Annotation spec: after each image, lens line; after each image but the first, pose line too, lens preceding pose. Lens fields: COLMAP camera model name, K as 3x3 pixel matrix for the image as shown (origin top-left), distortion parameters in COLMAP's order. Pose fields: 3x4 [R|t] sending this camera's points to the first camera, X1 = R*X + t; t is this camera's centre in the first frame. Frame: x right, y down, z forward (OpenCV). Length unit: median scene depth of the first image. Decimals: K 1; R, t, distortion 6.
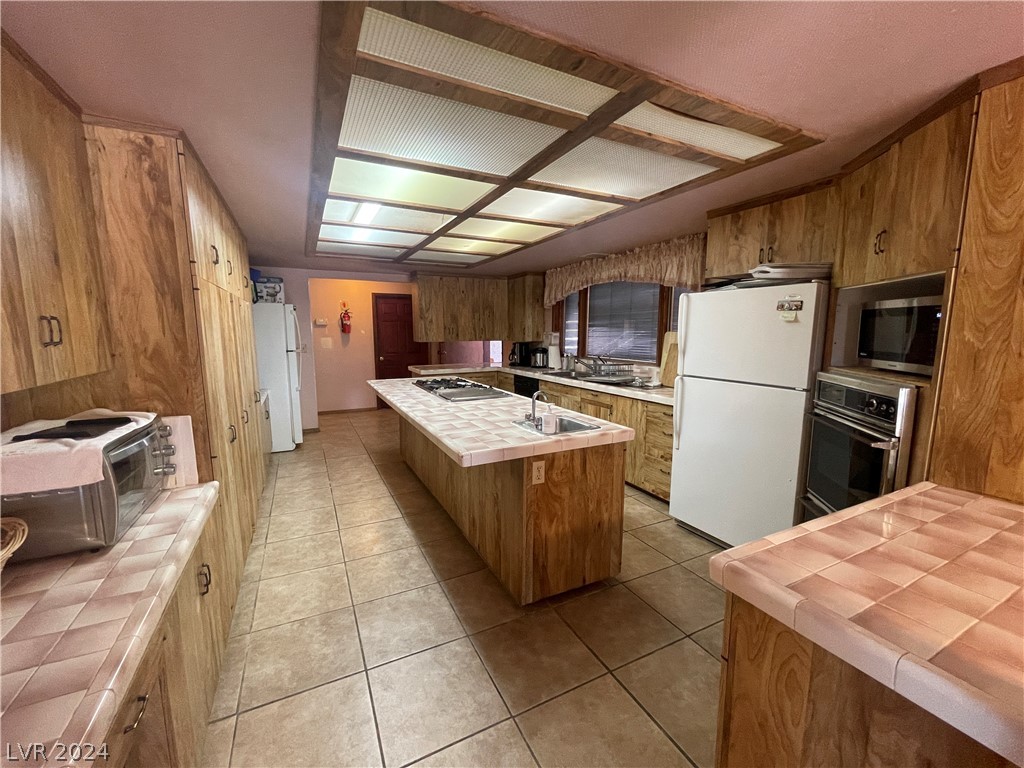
lens RADIAL K [[414.2, 0, 510.7], [0, 414.2, 386.3], [0, 0, 1]] dist [-0.002369, 0.000714]
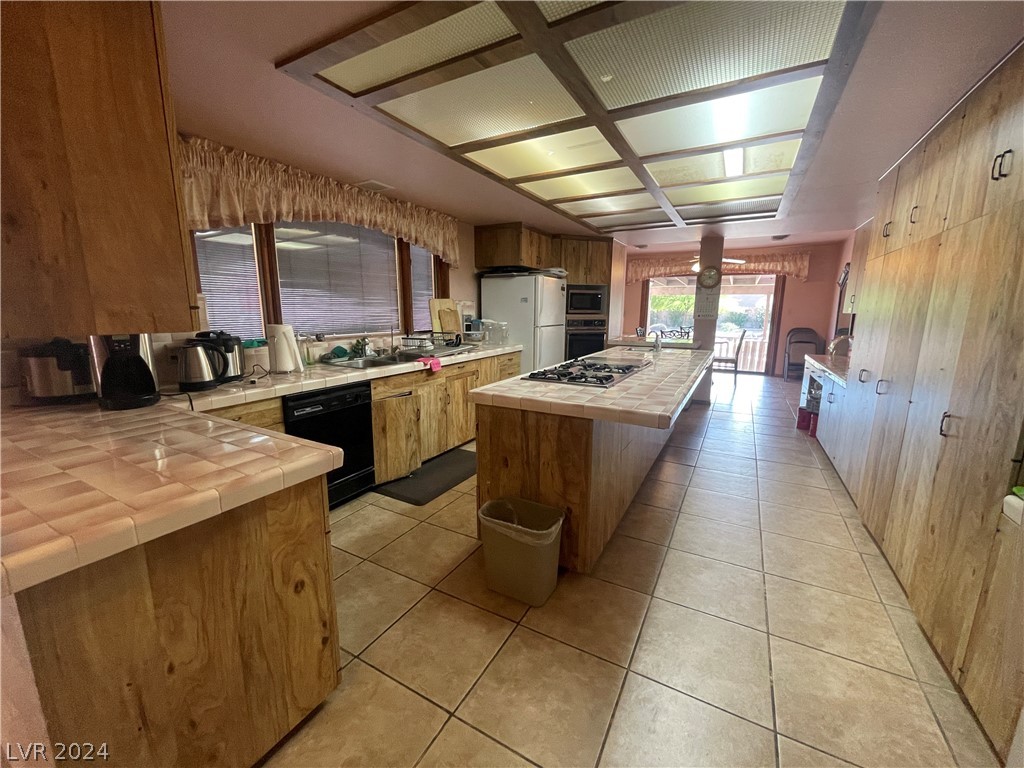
lens RADIAL K [[414.2, 0, 508.8], [0, 414.2, 384.6], [0, 0, 1]] dist [-0.002369, 0.000714]
pose [[-0.563648, -0.148109, 0.812628, -0.622518], [0.109848, 0.961615, 0.251455, -0.164456], [-0.818679, 0.230997, -0.525743, 1.436784]]
